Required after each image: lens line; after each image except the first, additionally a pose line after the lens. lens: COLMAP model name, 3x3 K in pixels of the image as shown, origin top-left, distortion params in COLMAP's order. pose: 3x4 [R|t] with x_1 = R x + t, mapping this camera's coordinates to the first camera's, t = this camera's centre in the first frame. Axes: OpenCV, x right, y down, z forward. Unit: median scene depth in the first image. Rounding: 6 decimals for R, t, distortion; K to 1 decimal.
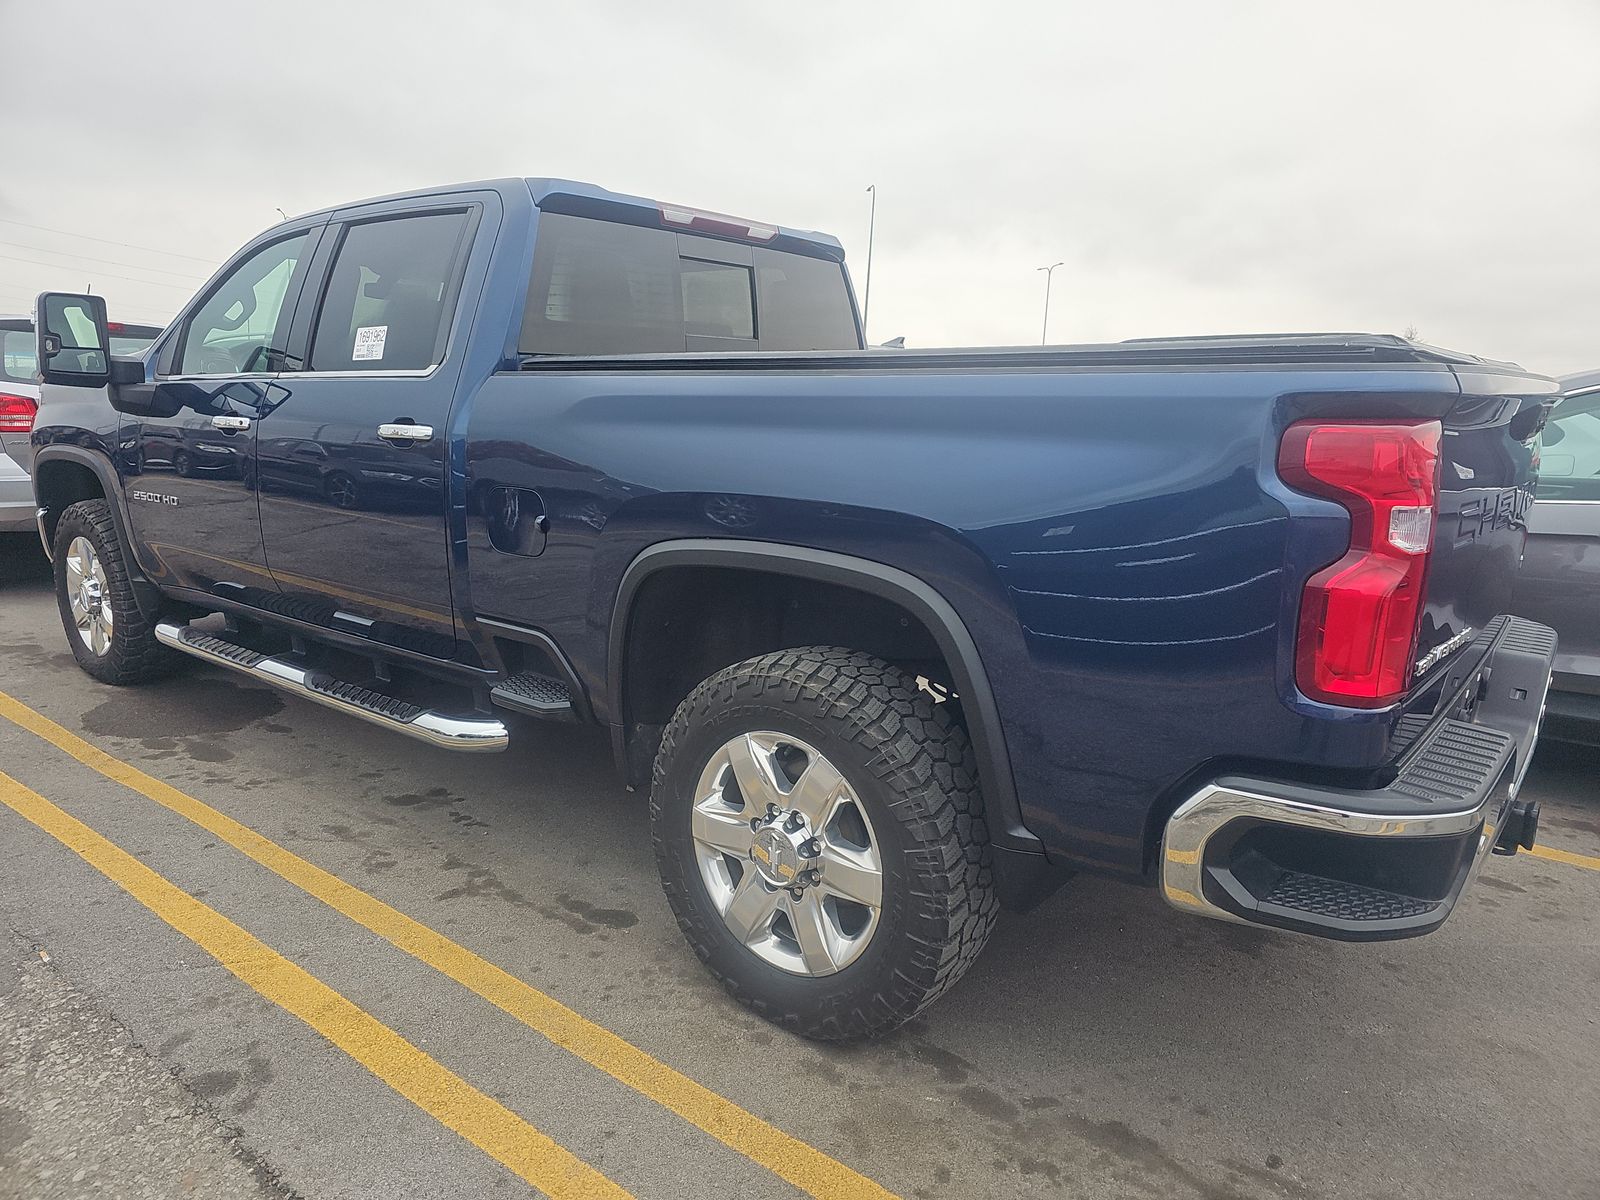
lens RADIAL K [[1063.4, 0, 800.0], [0, 1063.4, 600.0], [0, 0, 1]] dist [0.000369, -0.000609]
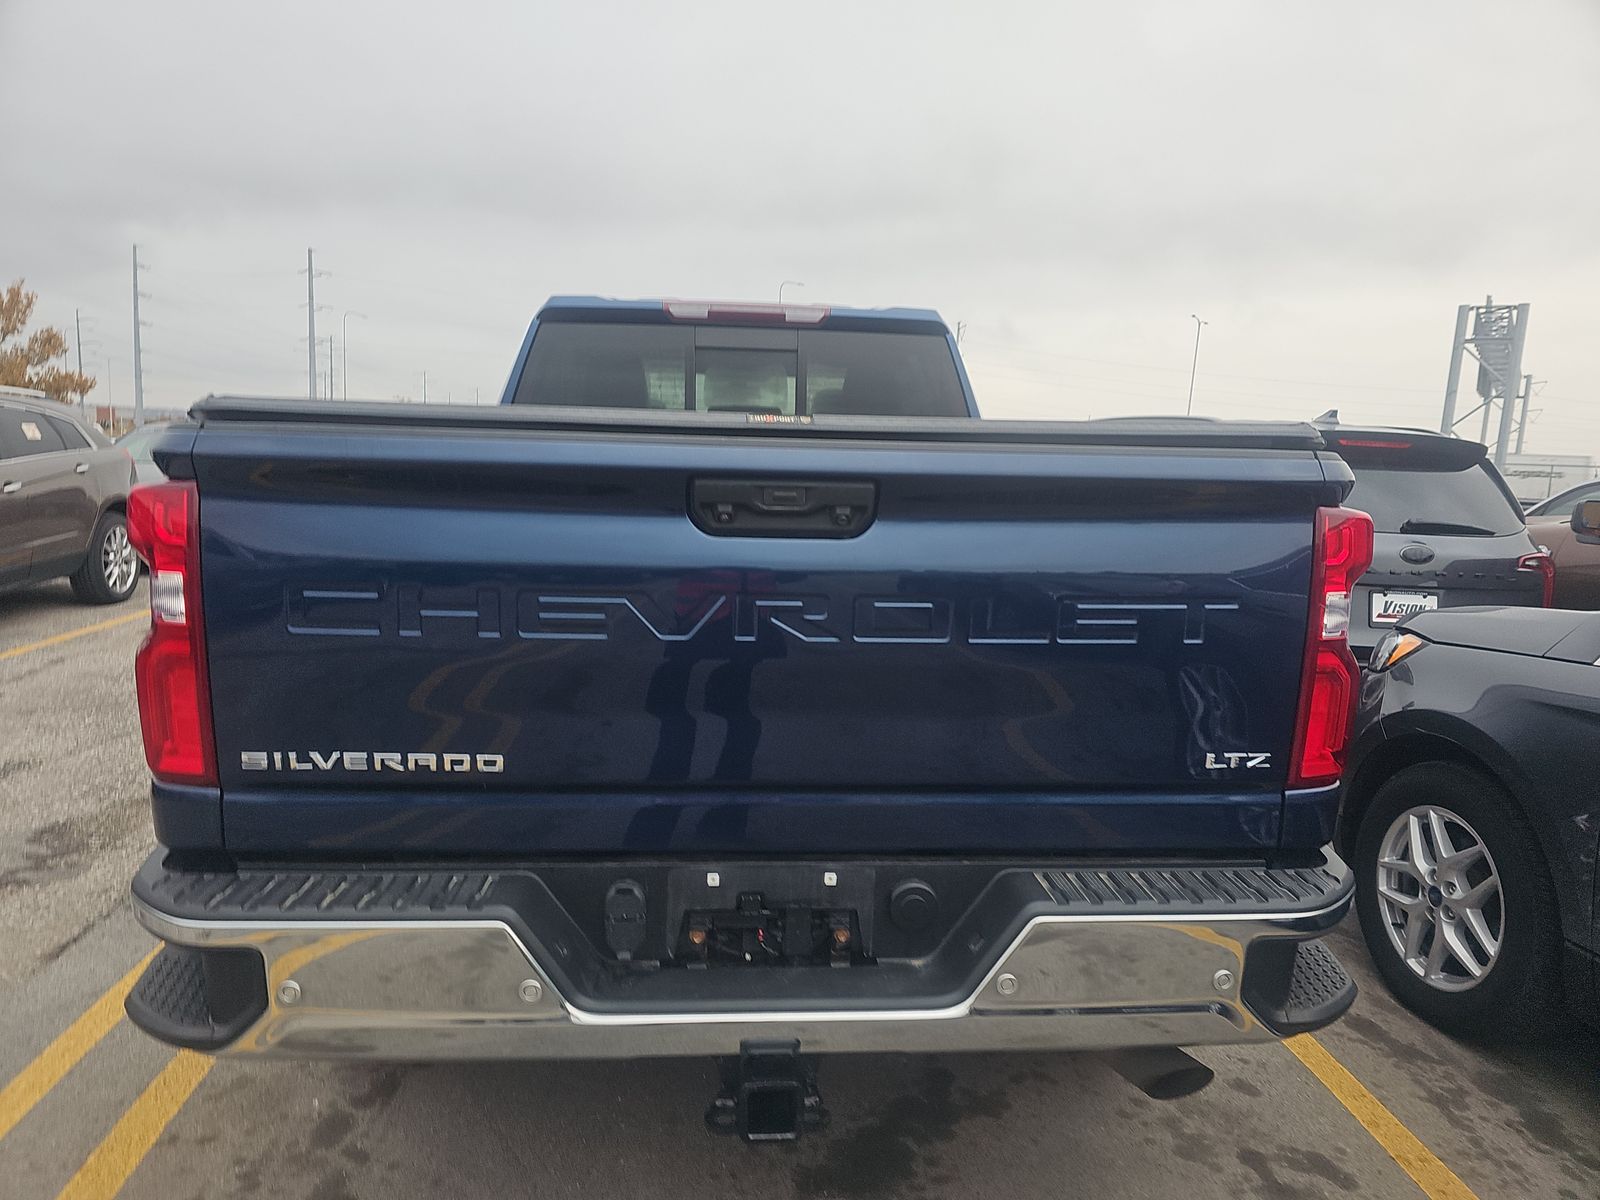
lens RADIAL K [[1063.4, 0, 800.0], [0, 1063.4, 600.0], [0, 0, 1]] dist [0.000369, -0.000609]
pose [[0.678127, 0.093091, -0.729025, 0.692880], [-0.153699, 0.987975, -0.016811, -0.055104], [0.718694, 0.123451, 0.684280, 0.314772]]
